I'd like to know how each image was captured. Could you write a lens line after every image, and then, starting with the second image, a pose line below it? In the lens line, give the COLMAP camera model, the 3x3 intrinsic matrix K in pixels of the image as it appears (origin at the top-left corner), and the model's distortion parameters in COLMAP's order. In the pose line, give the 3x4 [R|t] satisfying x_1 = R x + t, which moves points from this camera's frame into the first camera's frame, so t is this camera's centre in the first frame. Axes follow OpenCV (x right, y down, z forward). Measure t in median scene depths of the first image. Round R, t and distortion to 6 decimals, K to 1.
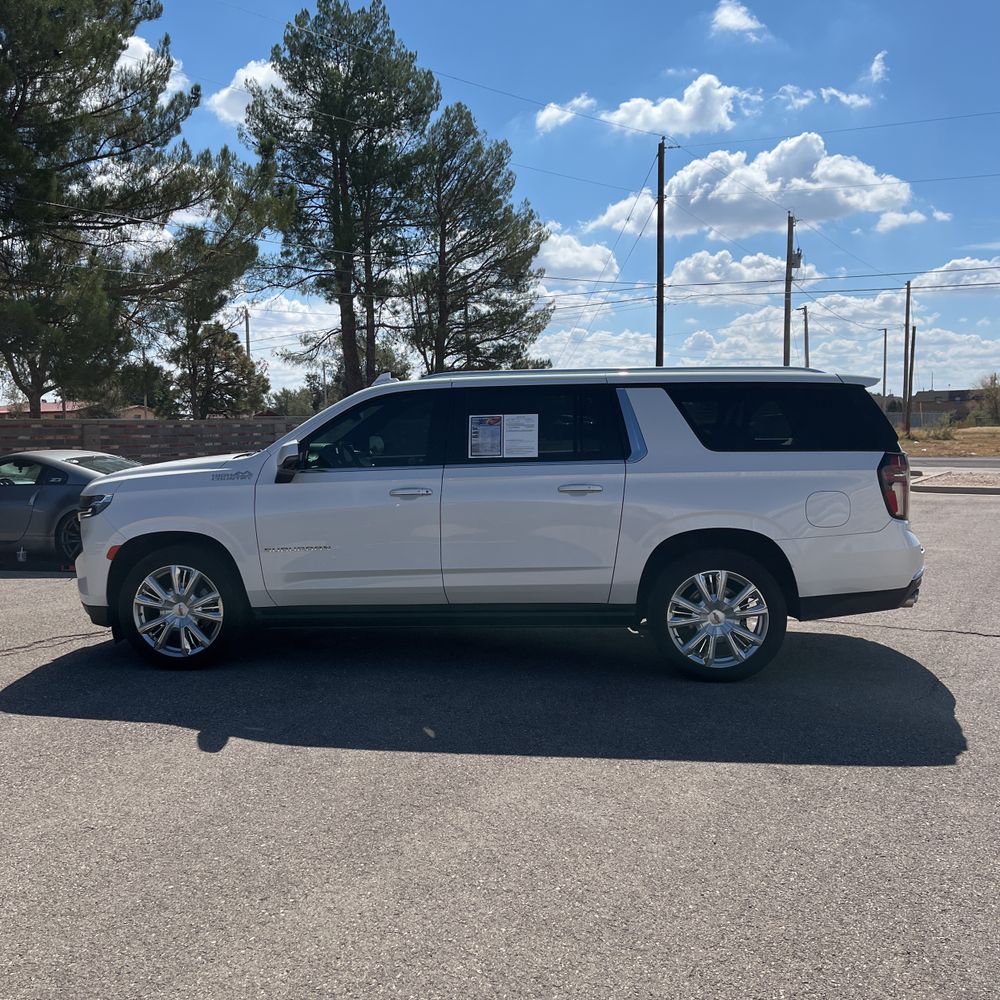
lens RADIAL K [[1006.2, 0, 495.8], [0, 1006.2, 519.3], [0, 0, 1]] dist [0.147410, -0.356850]
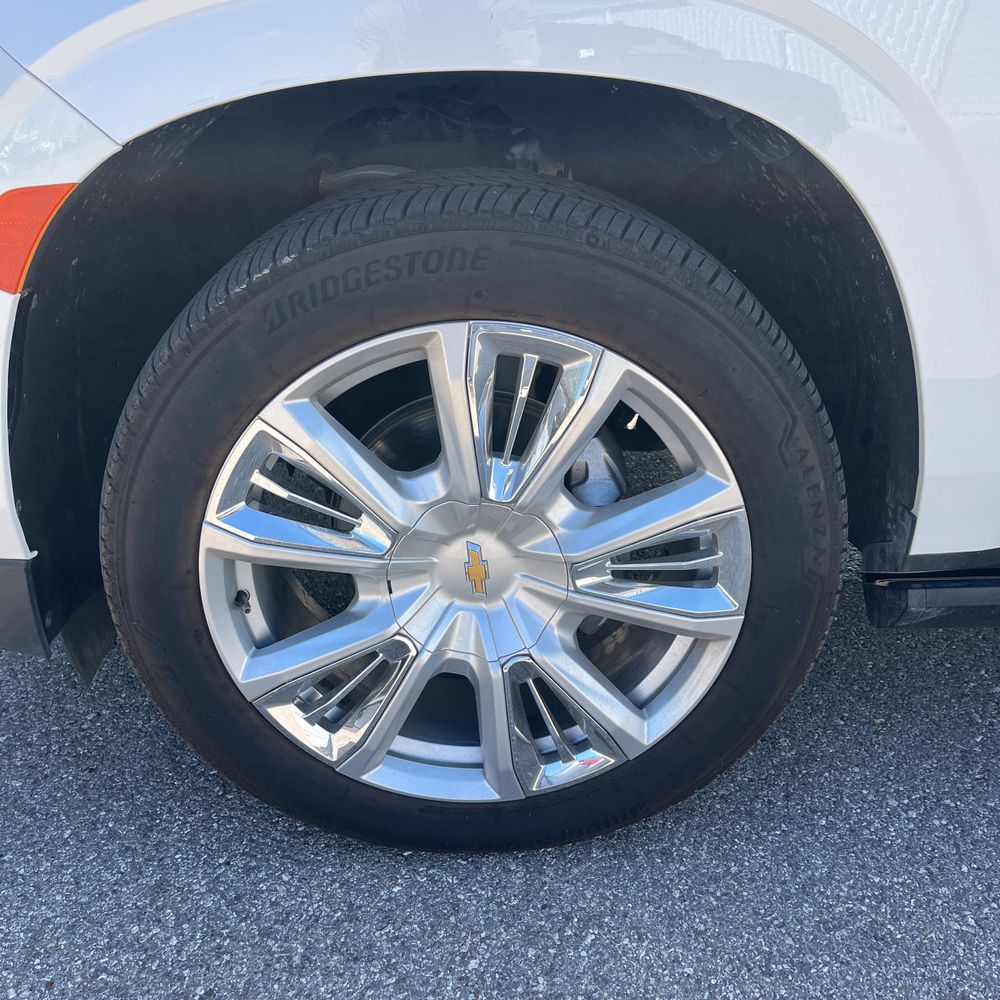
lens RADIAL K [[993.0, 0, 501.4], [0, 993.0, 504.3], [0, 0, 1]] dist [0.002960, -0.007223]
pose [[0.993420, -0.044062, 0.105717, -0.067599], [0.004267, 0.936634, 0.350283, 0.003993], [-0.114452, -0.347527, 0.930659, 0.177091]]
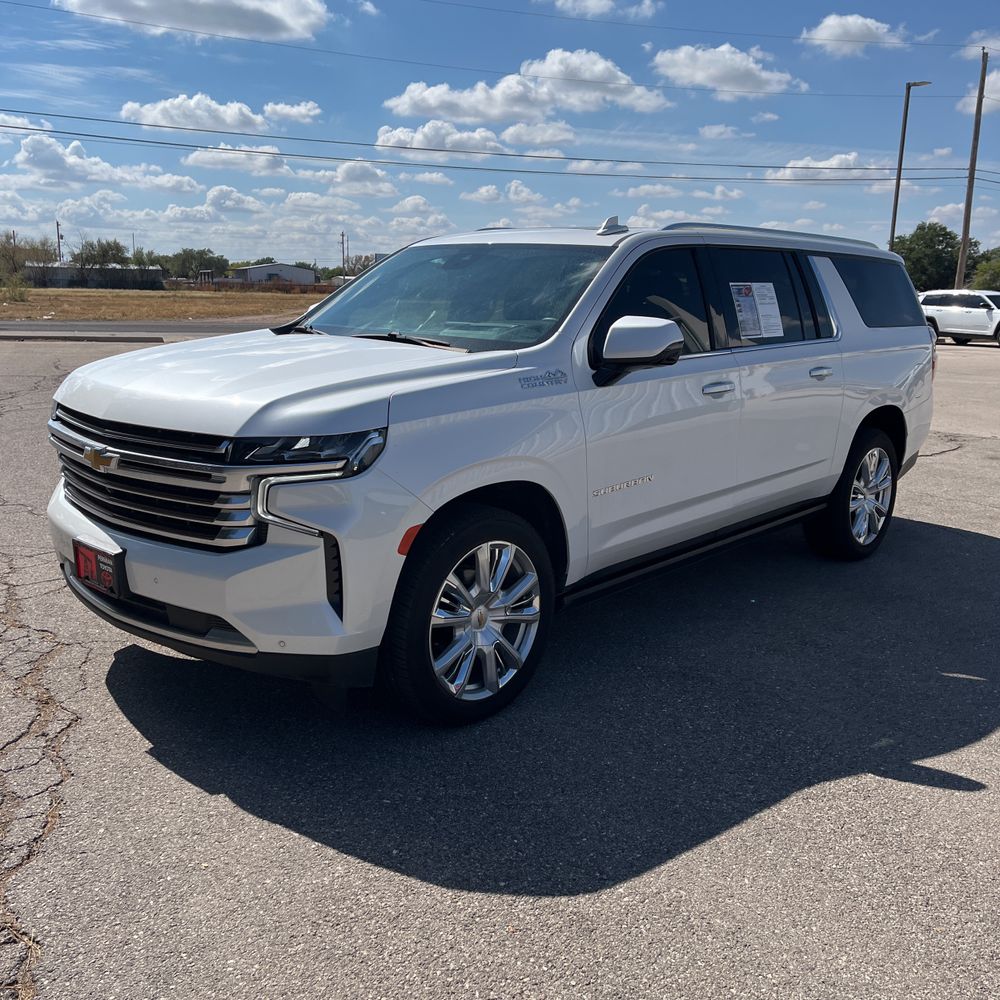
lens RADIAL K [[1012.4, 0, 500.0], [0, 1012.4, 500.0], [0, 0, 1]] dist [0.049726, -0.026867]
pose [[0.593431, -0.146928, 0.791361, -0.156391], [0.054993, 0.988301, 0.142255, -0.012059], [-0.803004, -0.040899, 0.594568, 0.136898]]
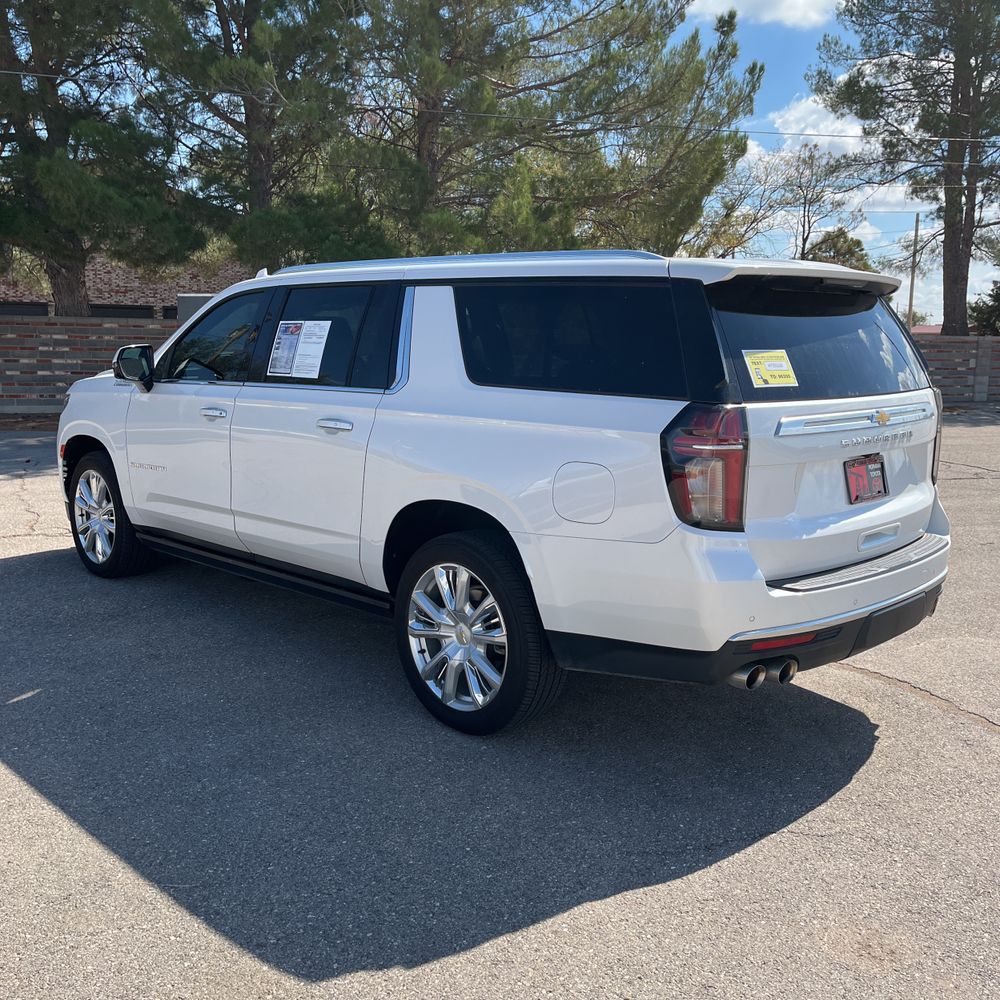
lens RADIAL K [[1012.4, 0, 500.0], [0, 1012.4, 500.0], [0, 0, 1]] dist [0.049726, -0.026867]
pose [[0.779335, 0.124538, -0.614107, 0.124948], [-0.084963, 0.992001, 0.093352, -0.010804], [0.620821, -0.020576, 0.783683, 0.097968]]
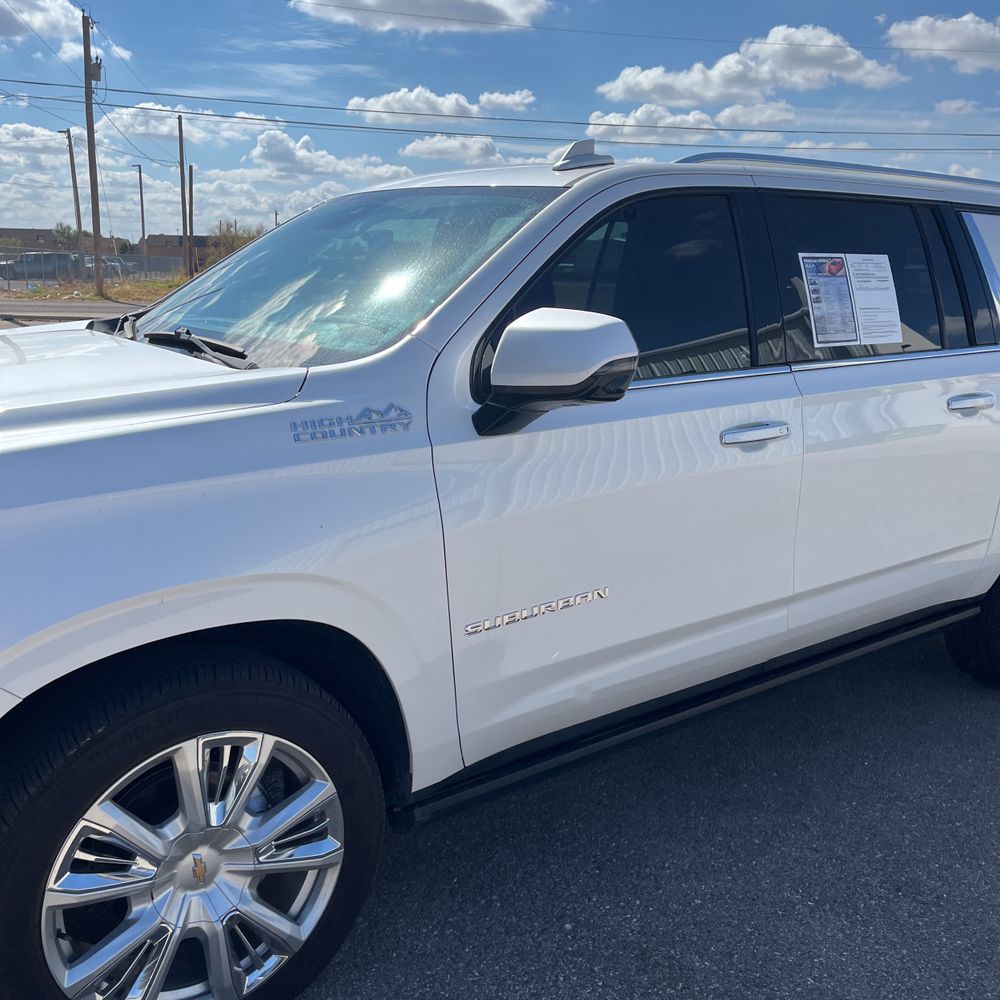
lens RADIAL K [[1017.6, 0, 500.3], [0, 1017.6, 489.5], [0, 0, 1]] dist [0.034962, -0.017302]
pose [[0.740610, -0.118525, 0.661399, -0.090747], [0.037919, 0.990123, 0.134974, -0.013132], [-0.670864, -0.074884, 0.737790, 0.150766]]
